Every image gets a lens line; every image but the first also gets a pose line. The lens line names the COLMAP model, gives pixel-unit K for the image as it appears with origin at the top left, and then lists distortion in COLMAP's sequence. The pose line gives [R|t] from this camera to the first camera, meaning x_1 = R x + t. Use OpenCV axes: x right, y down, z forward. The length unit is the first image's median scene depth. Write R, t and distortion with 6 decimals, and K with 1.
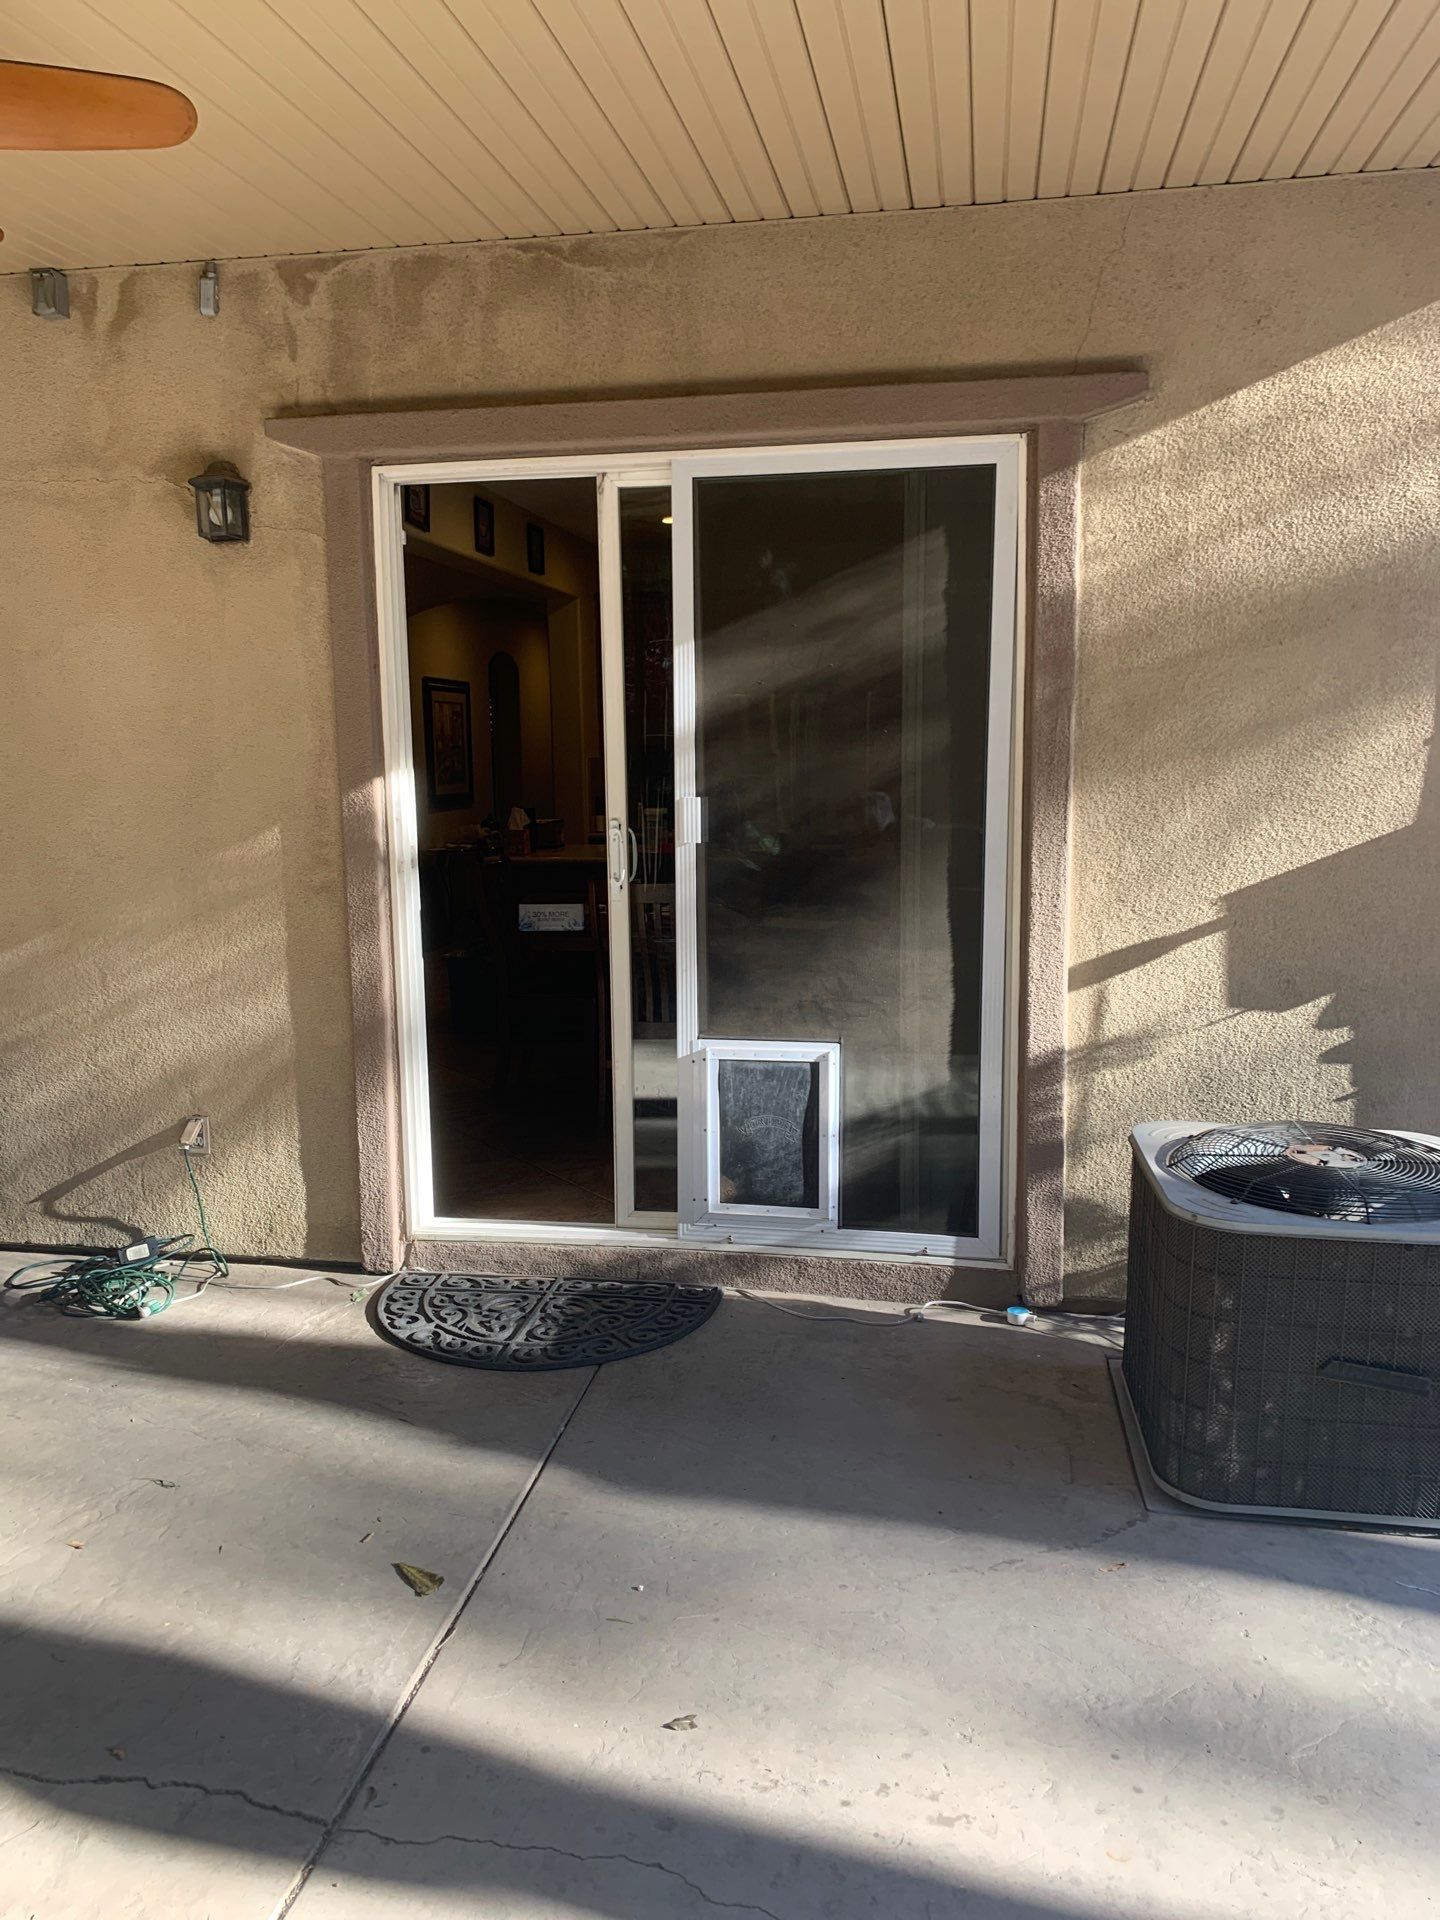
lens RADIAL K [[1450.3, 0, 696.6], [0, 1450.3, 944.4], [0, 0, 1]] dist [0.008703, 0.002441]
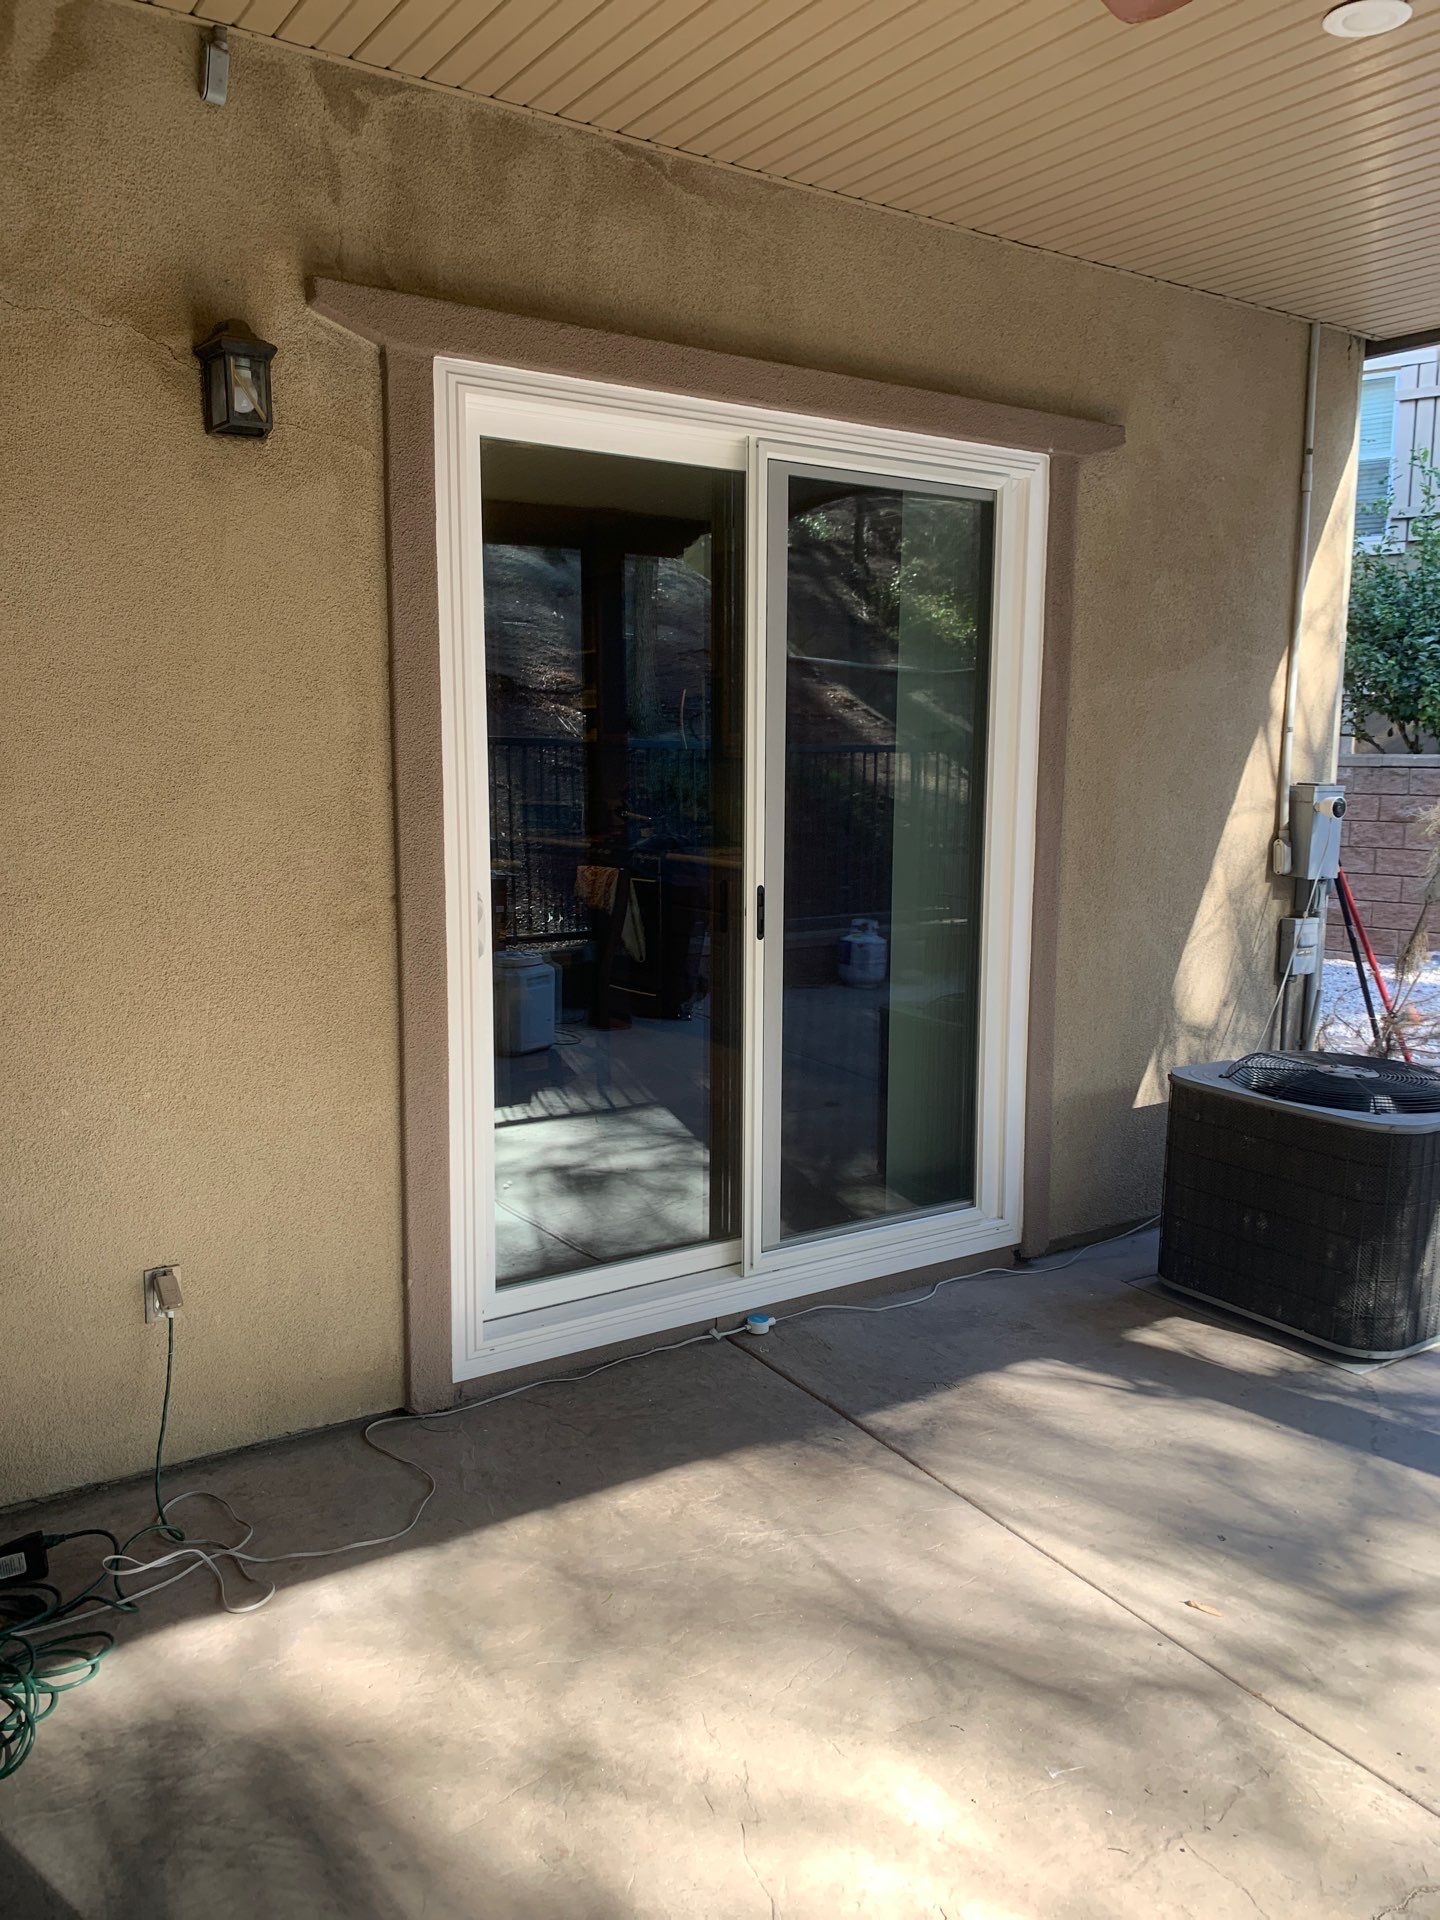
lens RADIAL K [[1463.5, 0, 730.4], [0, 1463.5, 956.5], [0, 0, 1]] dist [0.008489, 0.004061]
pose [[0.722849, -0.079644, 0.686401, -0.674080], [0.077685, 0.996405, 0.033804, -0.033697], [-0.686626, 0.028888, 0.726437, 0.338773]]
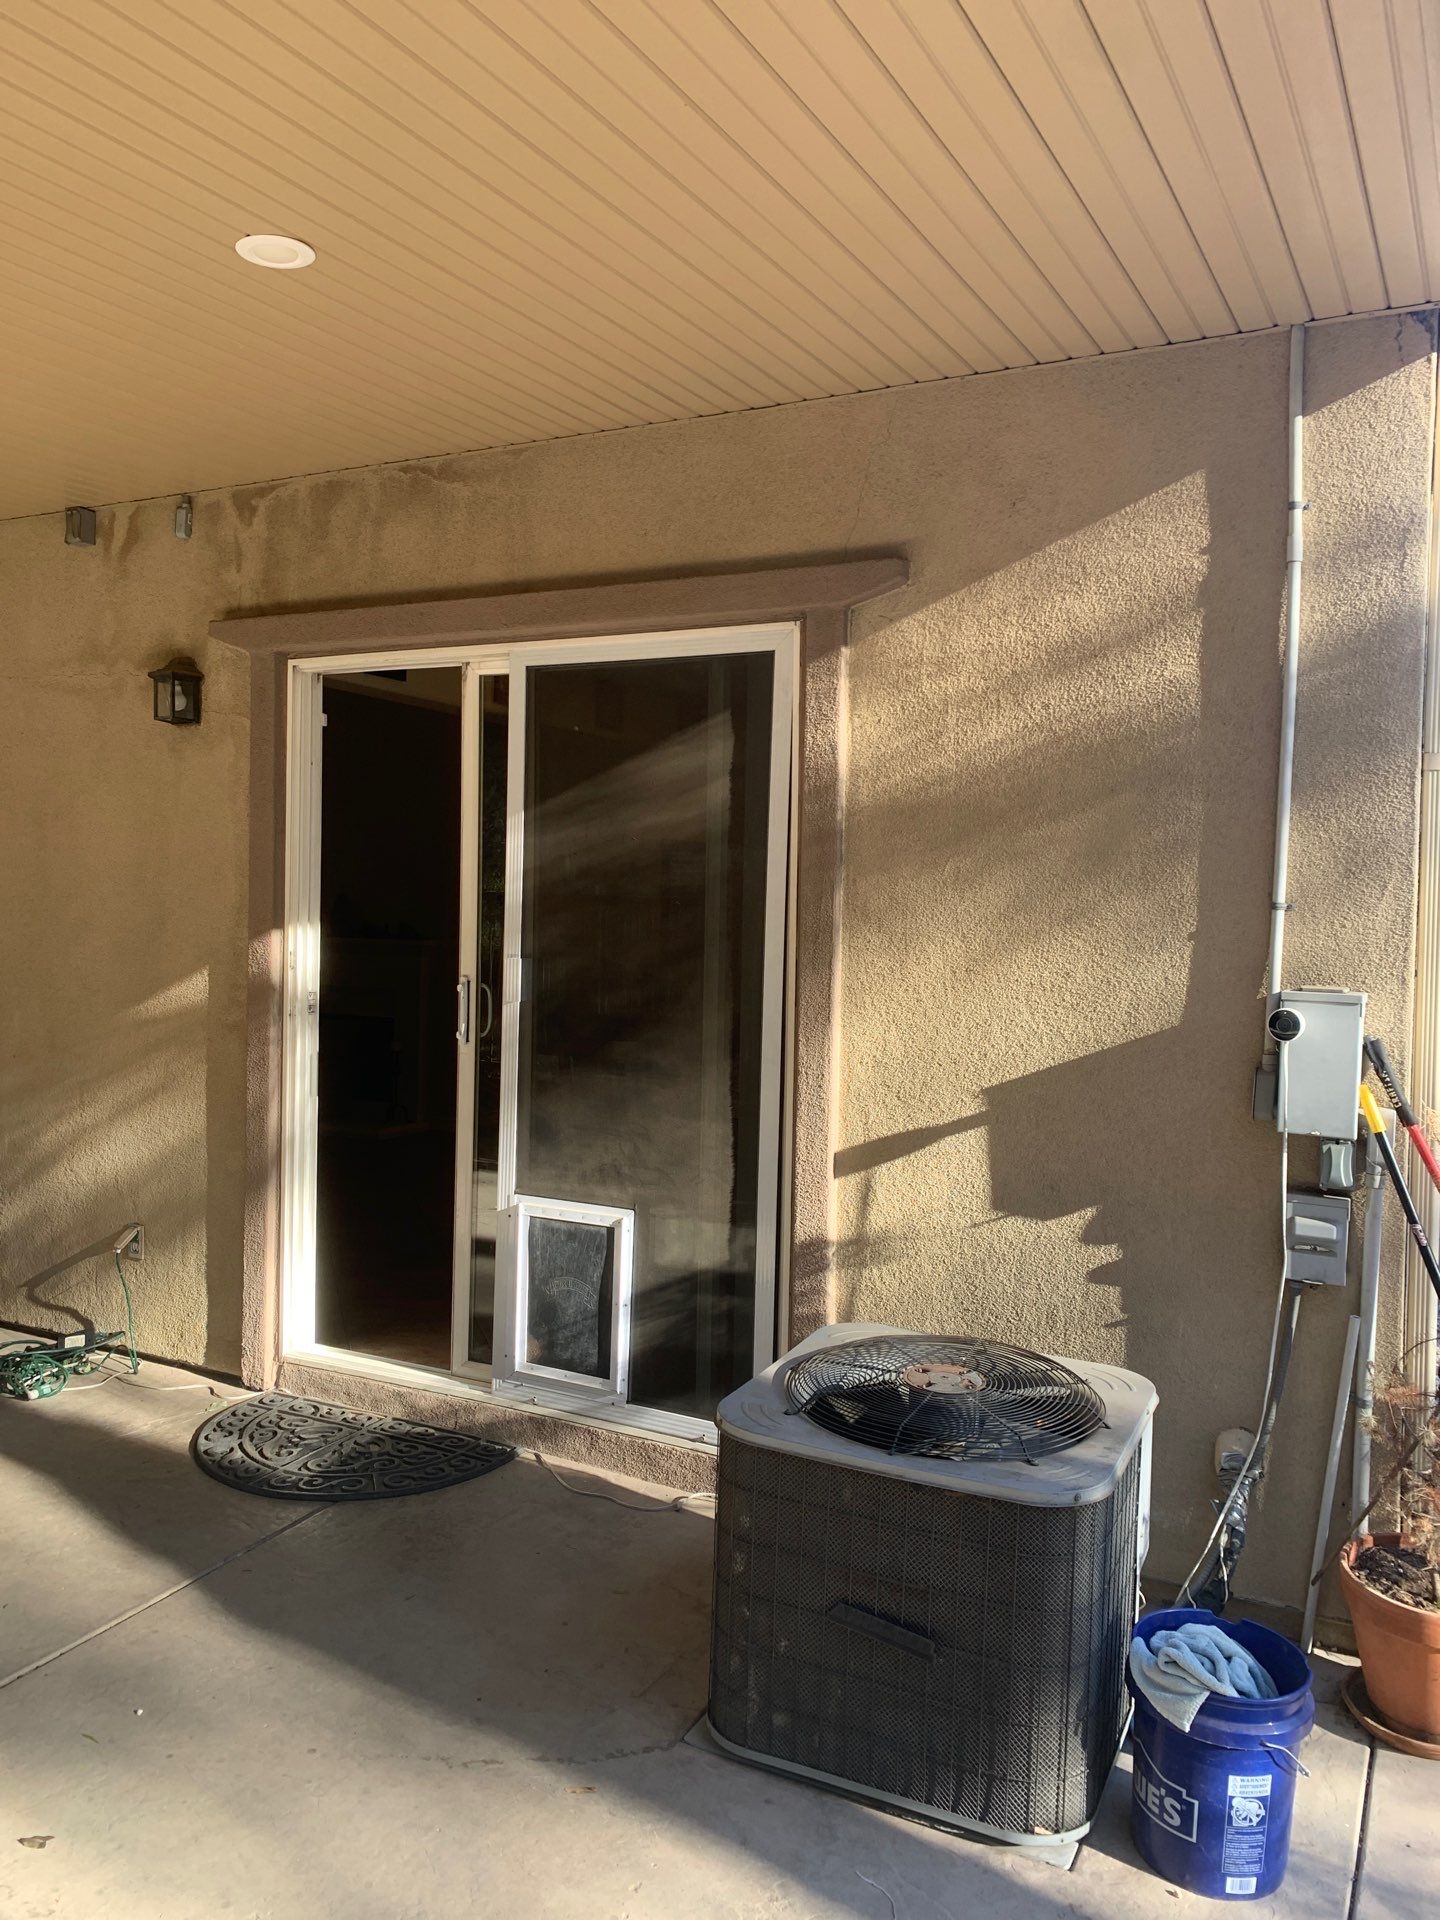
lens RADIAL K [[1443.4, 0, 711.4], [0, 1443.4, 935.0], [0, 0, 1]] dist [0.012164, -0.008690]
pose [[0.955025, 0.039620, -0.293866, 0.437133], [-0.073672, 0.991662, -0.105725, -0.019542], [0.287227, 0.122620, 0.949981, 0.045296]]
